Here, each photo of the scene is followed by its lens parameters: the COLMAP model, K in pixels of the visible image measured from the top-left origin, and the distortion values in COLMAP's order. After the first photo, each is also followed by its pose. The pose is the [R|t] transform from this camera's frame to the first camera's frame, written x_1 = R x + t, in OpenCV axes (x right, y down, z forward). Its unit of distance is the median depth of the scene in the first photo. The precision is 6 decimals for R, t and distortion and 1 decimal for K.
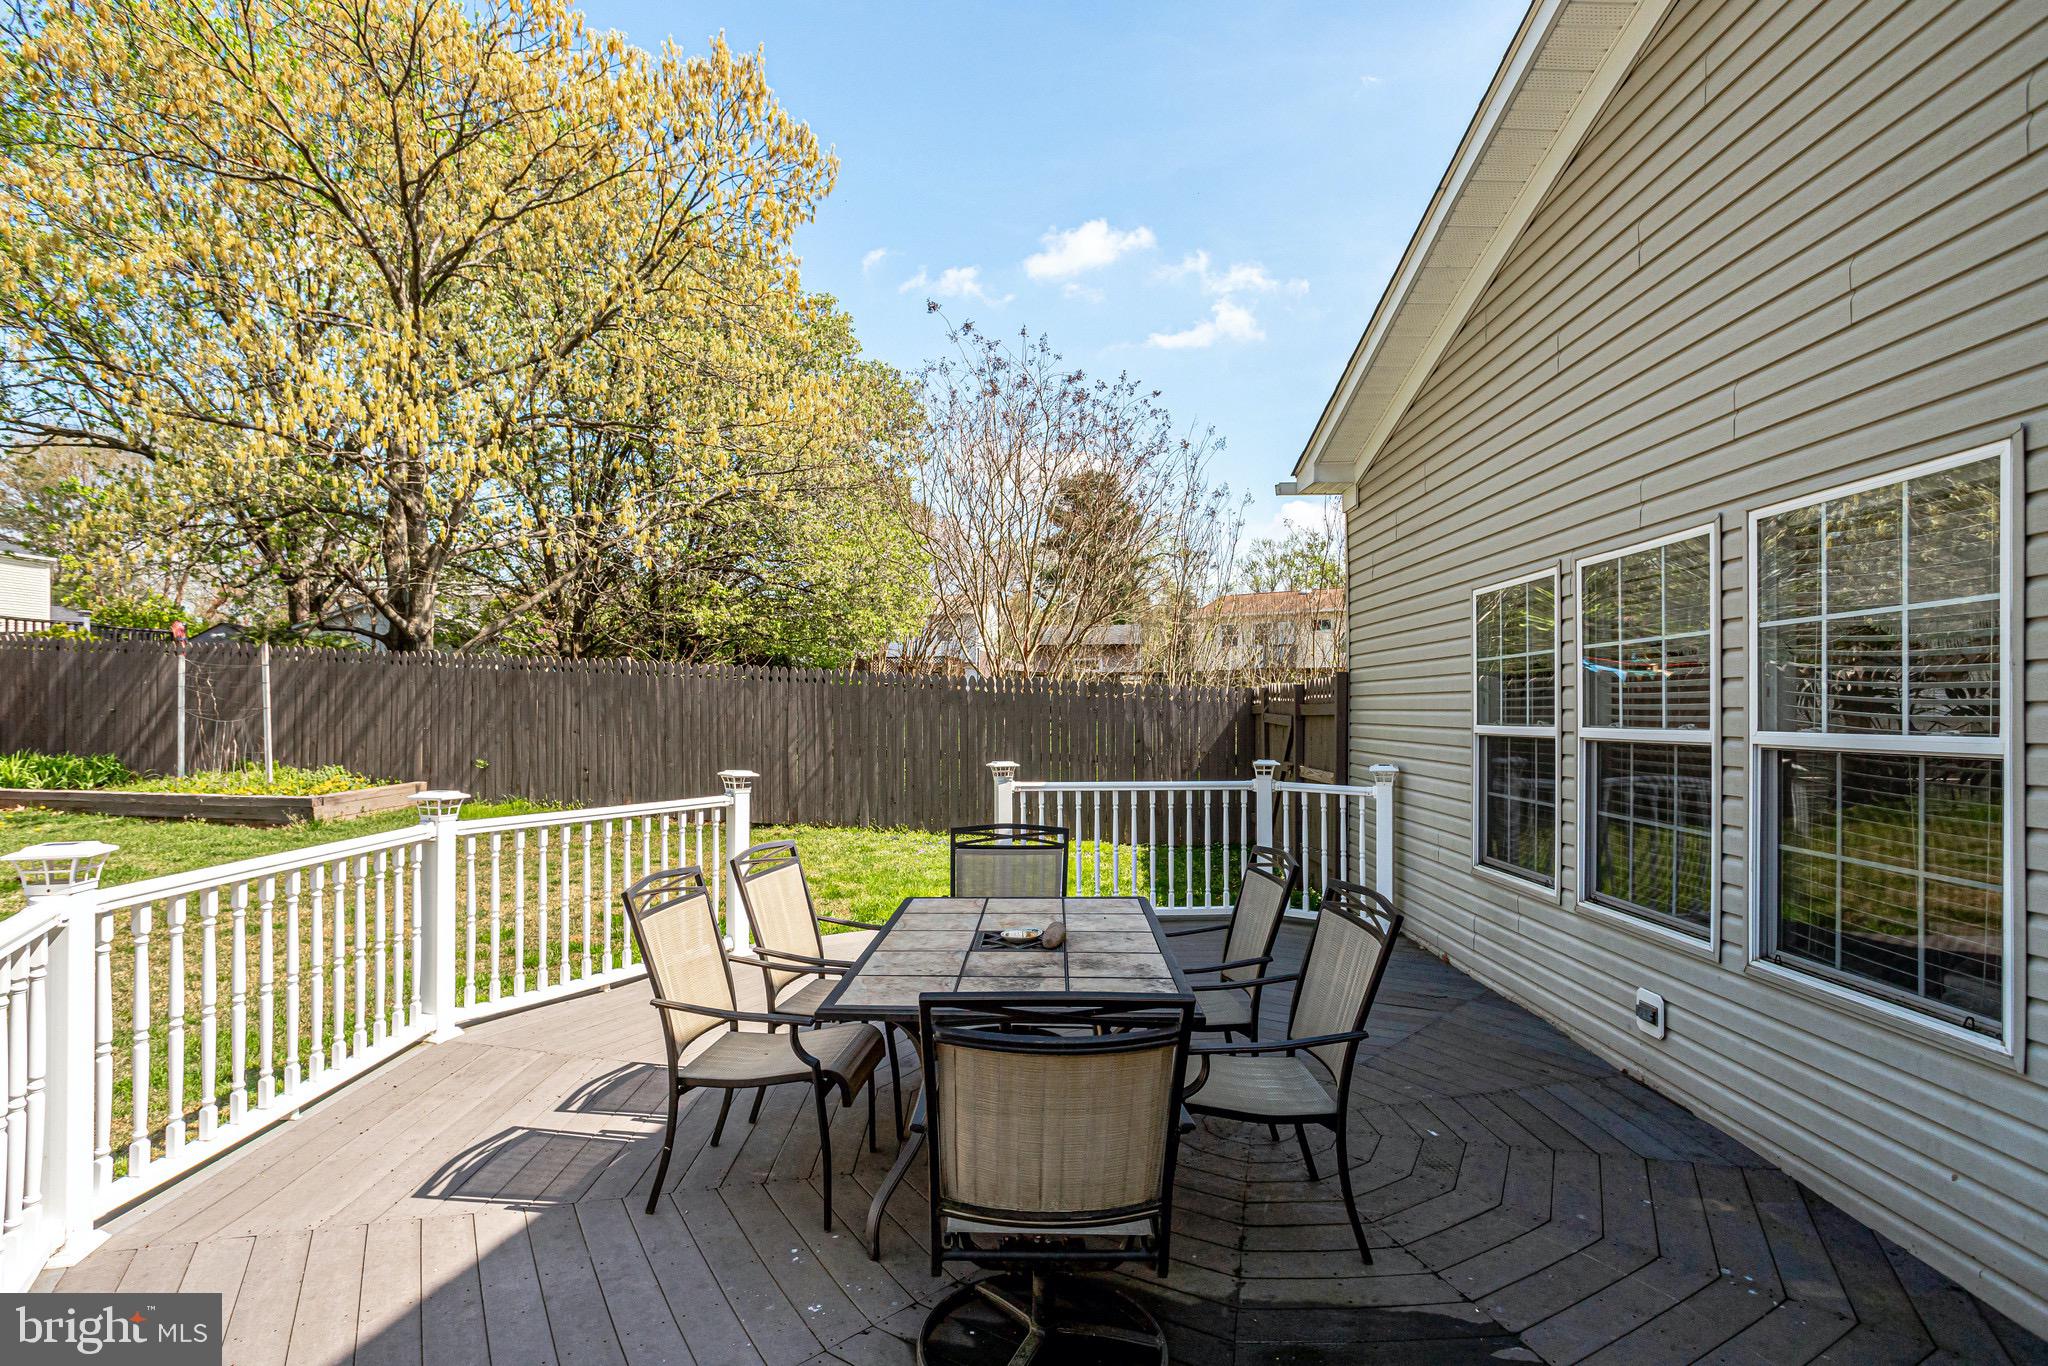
lens RADIAL K [[1014.6, 0, 1023.9], [0, 1014.6, 695.0], [0, 0, 1]] dist [-0.057475, 0.030503]
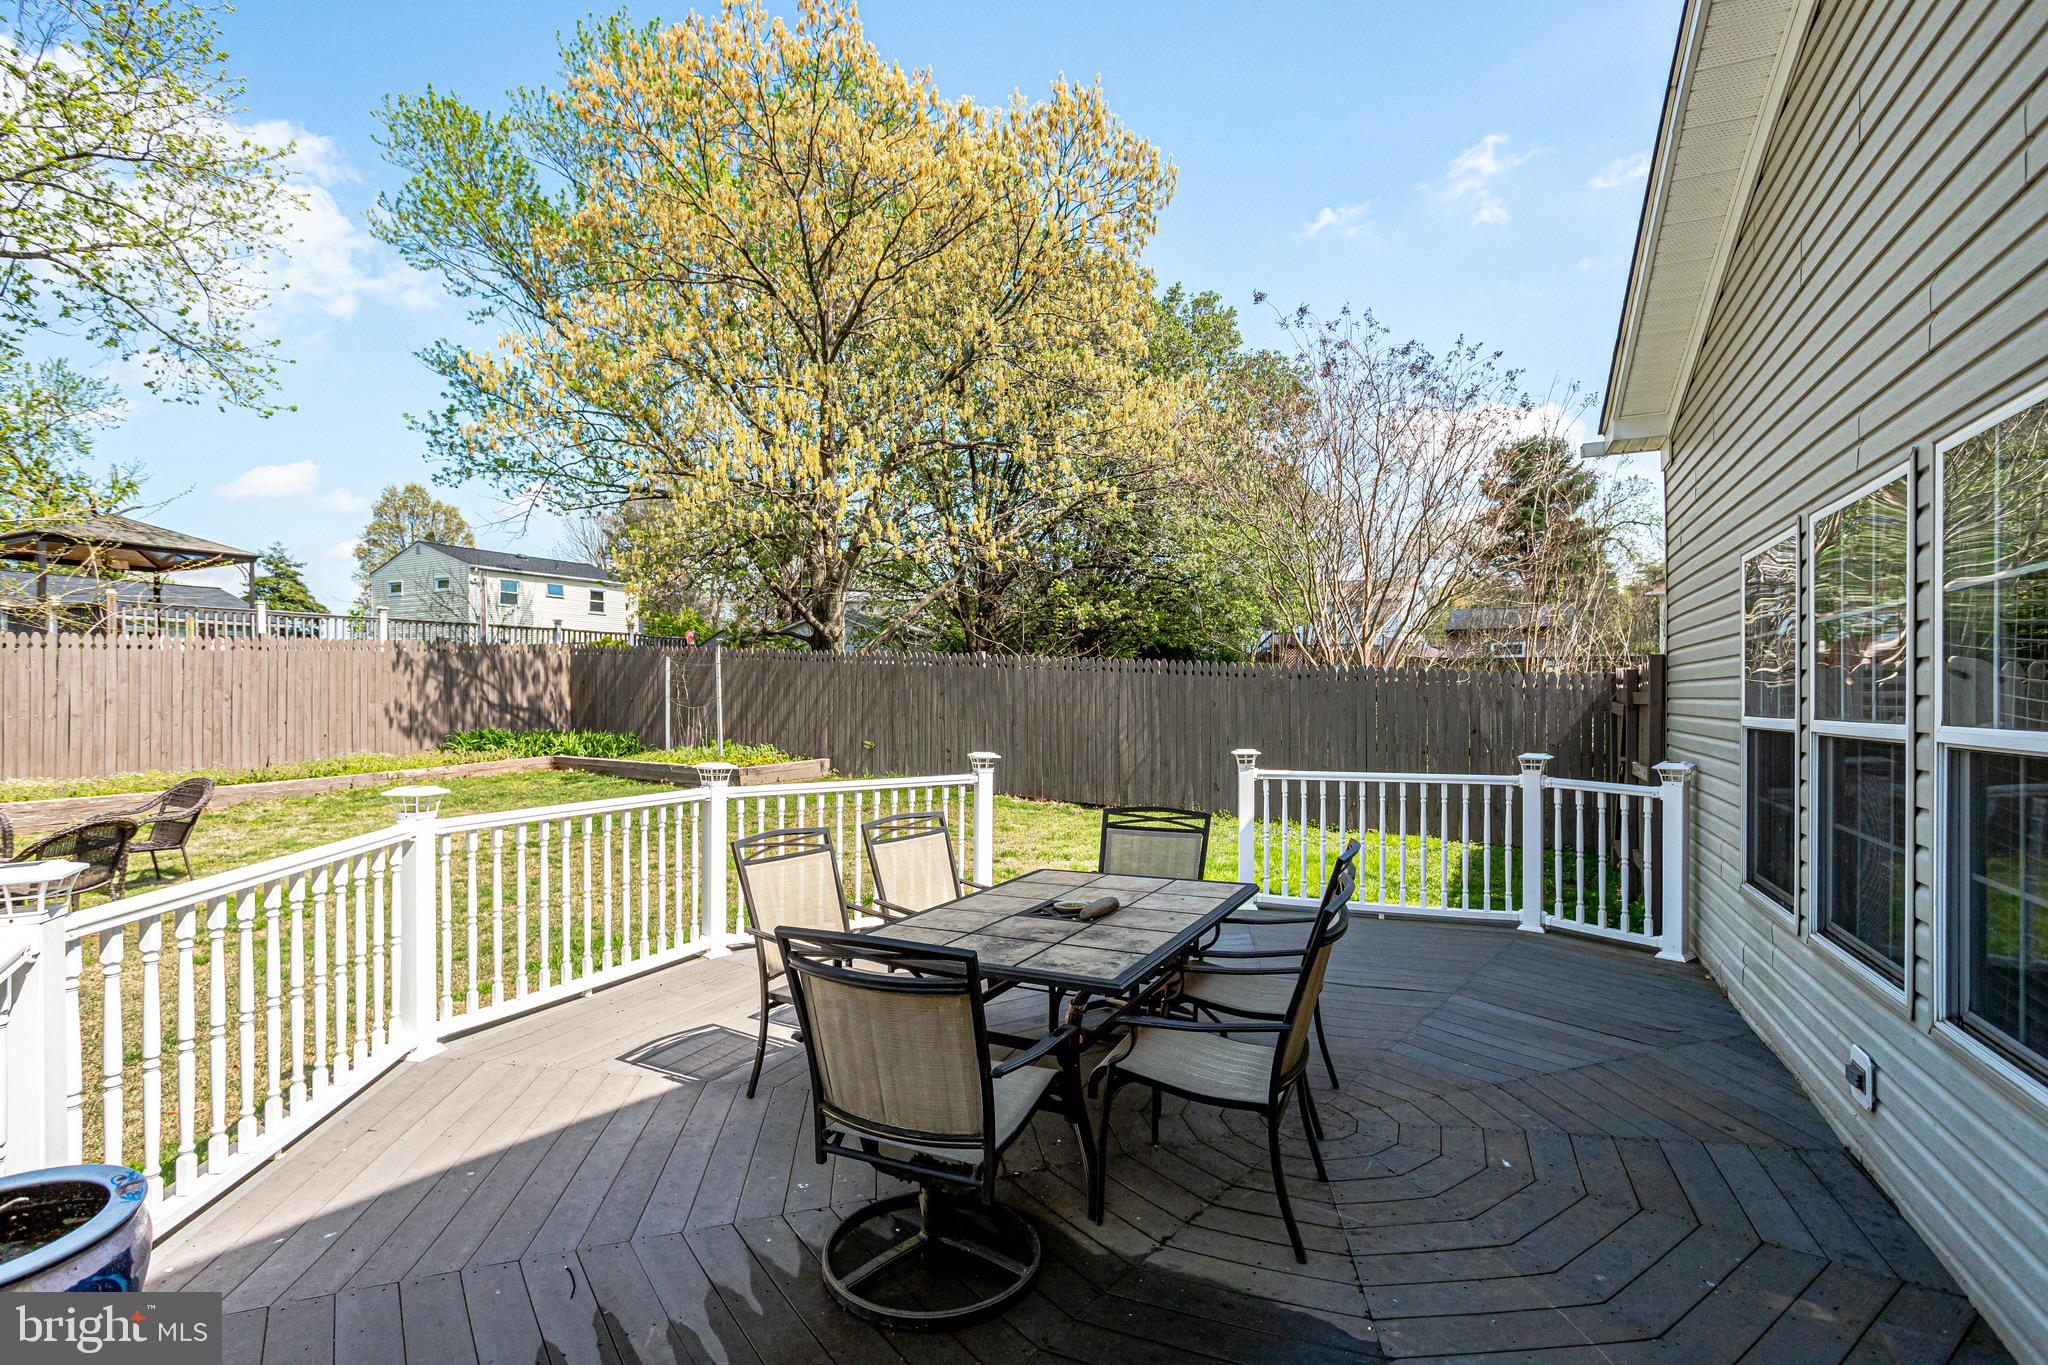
lens RADIAL K [[999.6, 0, 1024.0], [0, 999.6, 682.5], [0, 0, 1]] dist [-0.047223, 0.029994]
pose [[0.911337, -0.007098, -0.411599, 0.188949], [0.006798, 0.999974, -0.002193, -0.000525], [0.411604, -0.000800, 0.911362, 0.000228]]
